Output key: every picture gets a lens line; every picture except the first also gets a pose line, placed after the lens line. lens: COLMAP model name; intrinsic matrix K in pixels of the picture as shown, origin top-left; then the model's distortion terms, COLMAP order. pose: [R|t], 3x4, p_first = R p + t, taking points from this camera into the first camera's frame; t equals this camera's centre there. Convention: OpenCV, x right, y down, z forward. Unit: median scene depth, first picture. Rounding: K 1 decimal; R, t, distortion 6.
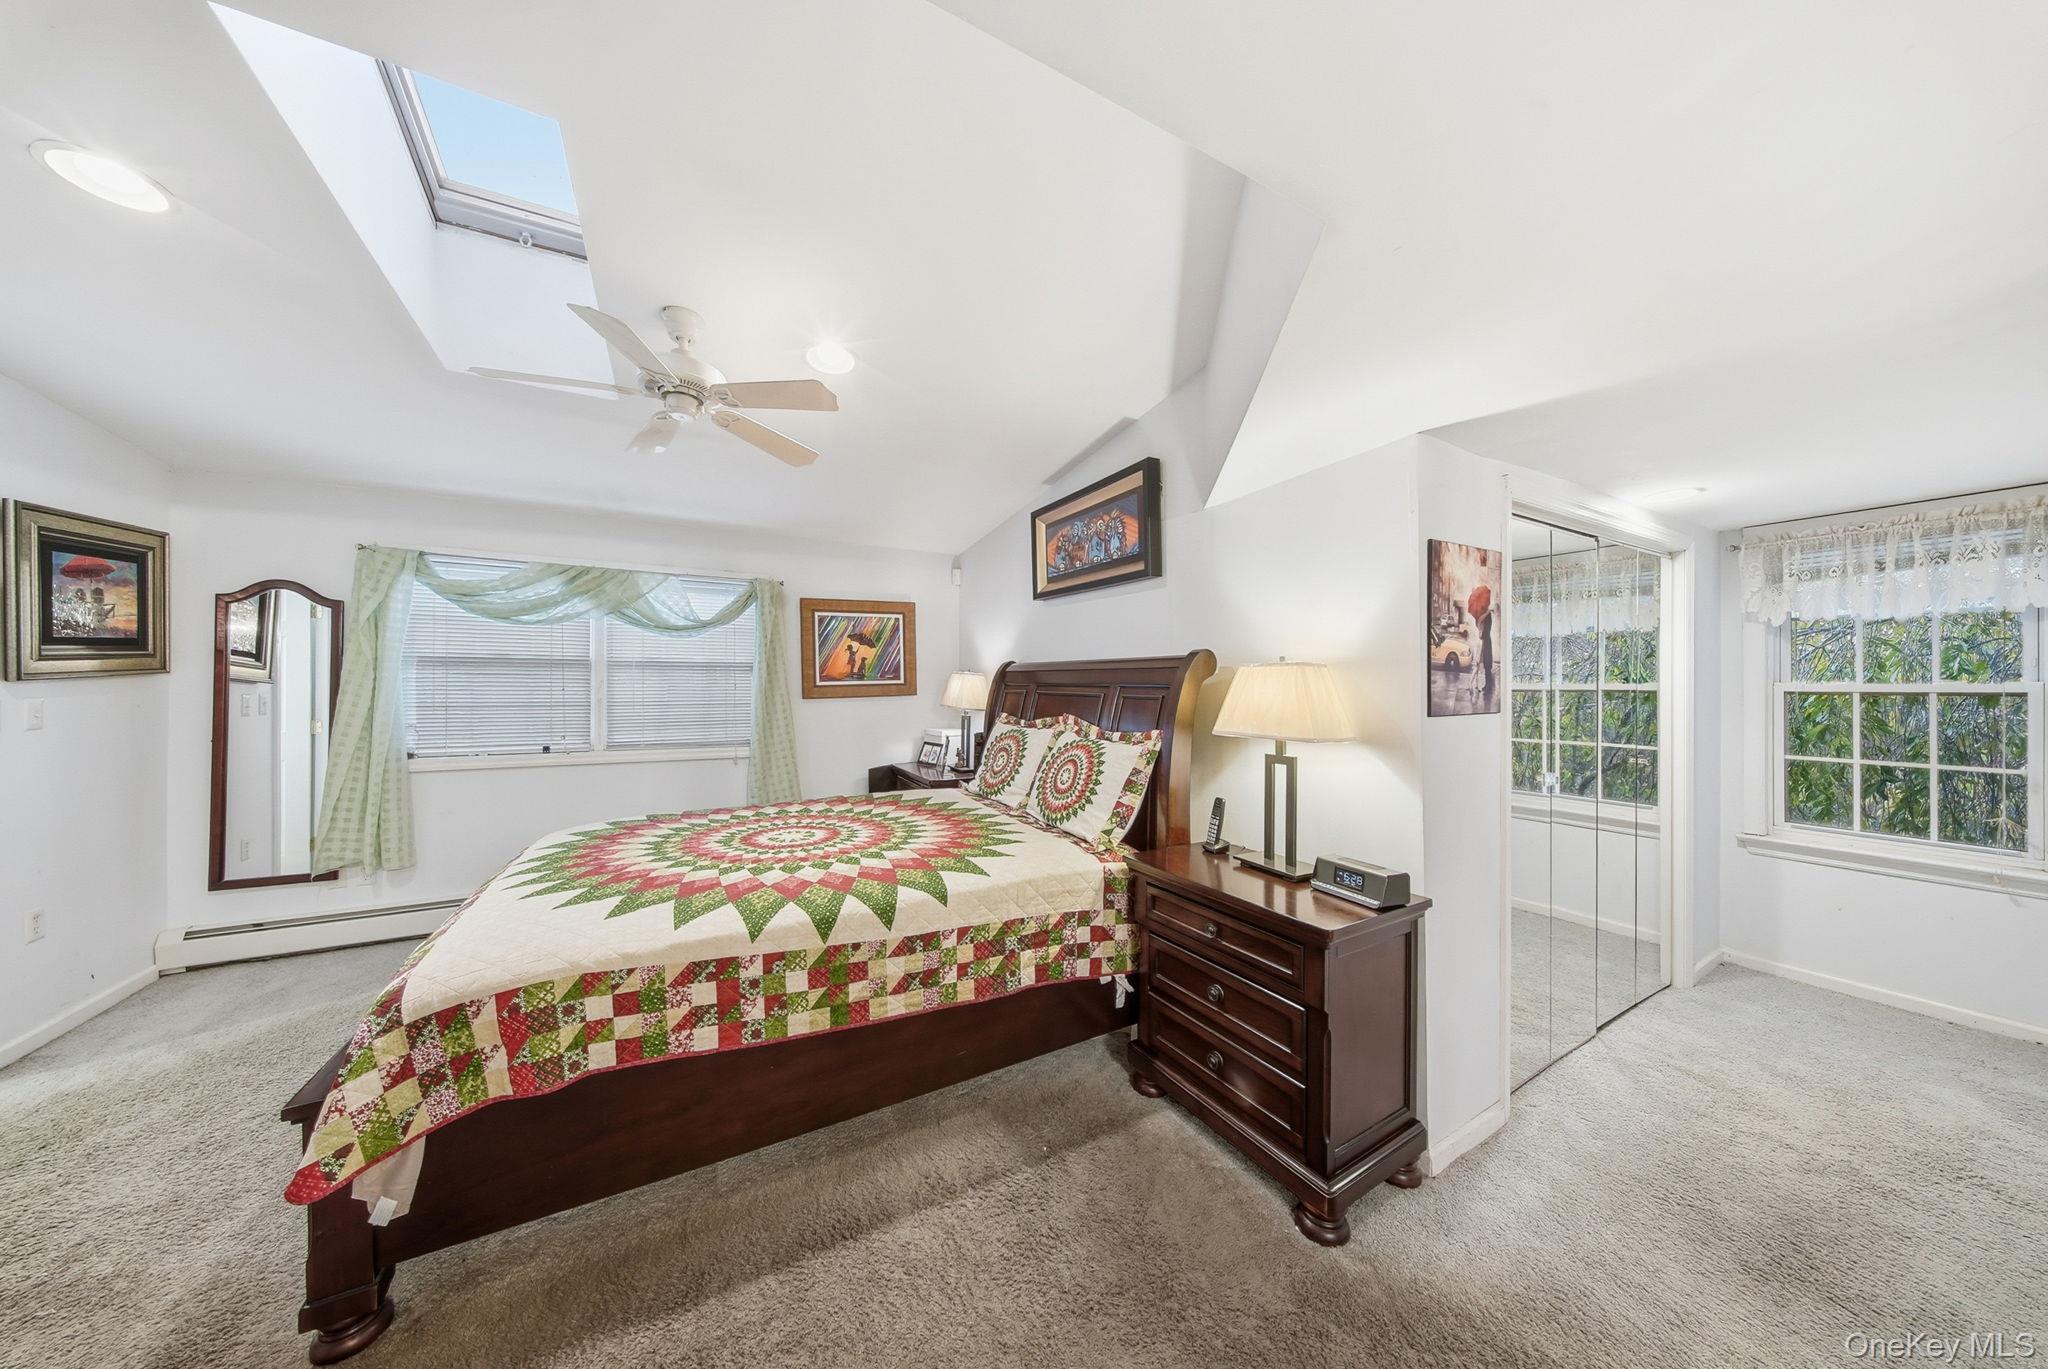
lens RADIAL K [[612.0, 0, 1021.8], [0, 612.0, 682.8], [0, 0, 1]] dist [-0.001195, -0.001125]
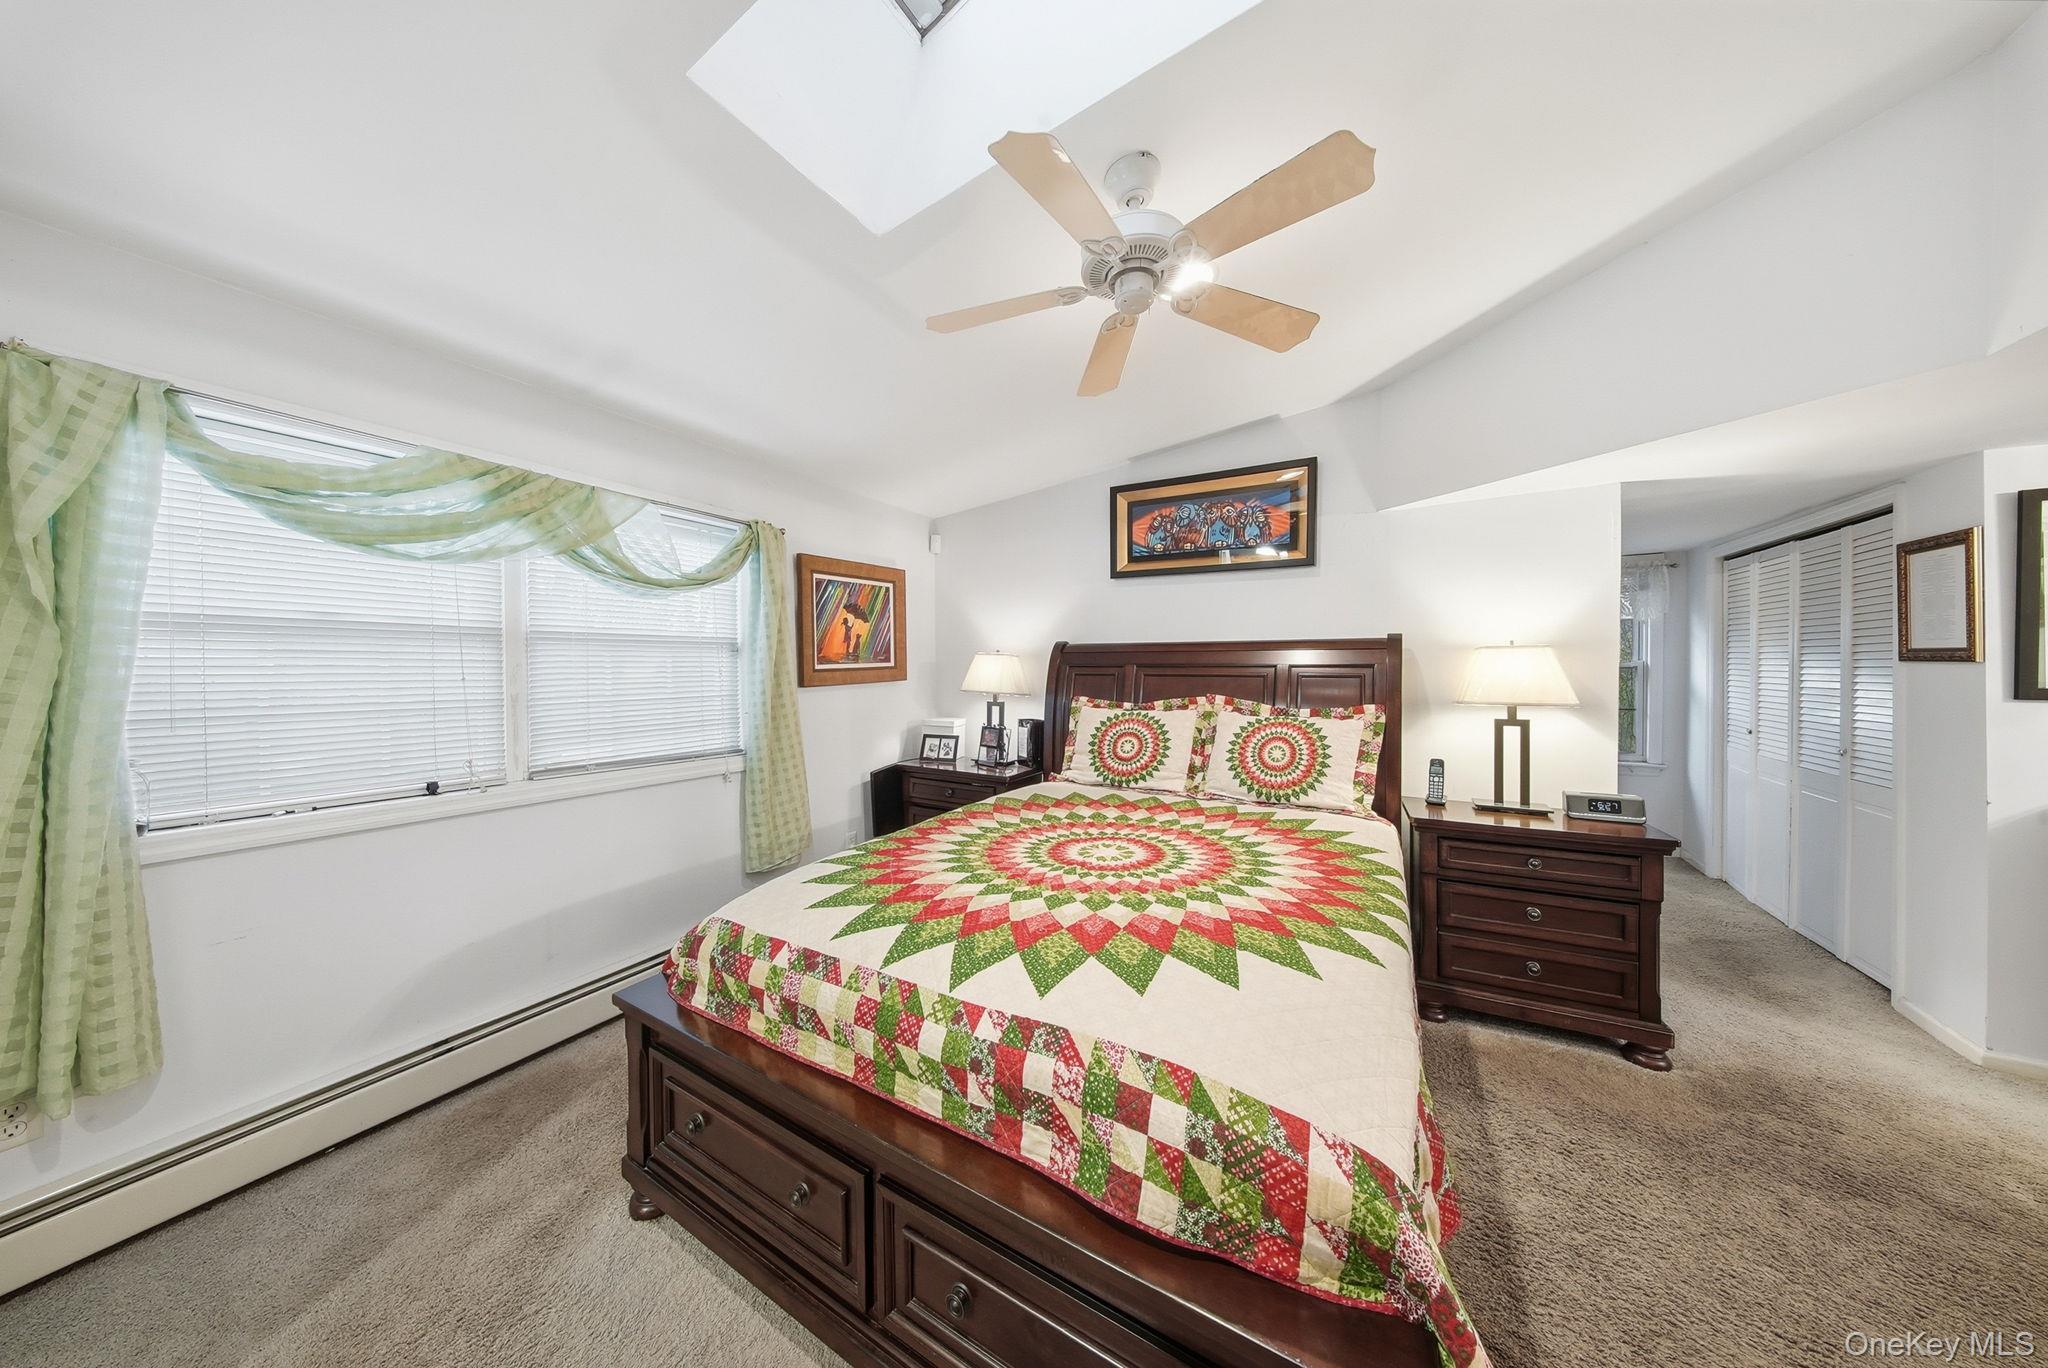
lens RADIAL K [[612.0, 0, 1042.1], [0, 612.0, 672.5], [0, 0, 1]] dist [-0.001195, -0.001125]
pose [[0.854870, -0.011983, 0.518704, -0.873414], [0.006343, 0.999900, 0.012647, 0.000538], [-0.518803, -0.007521, 0.854861, 0.351836]]
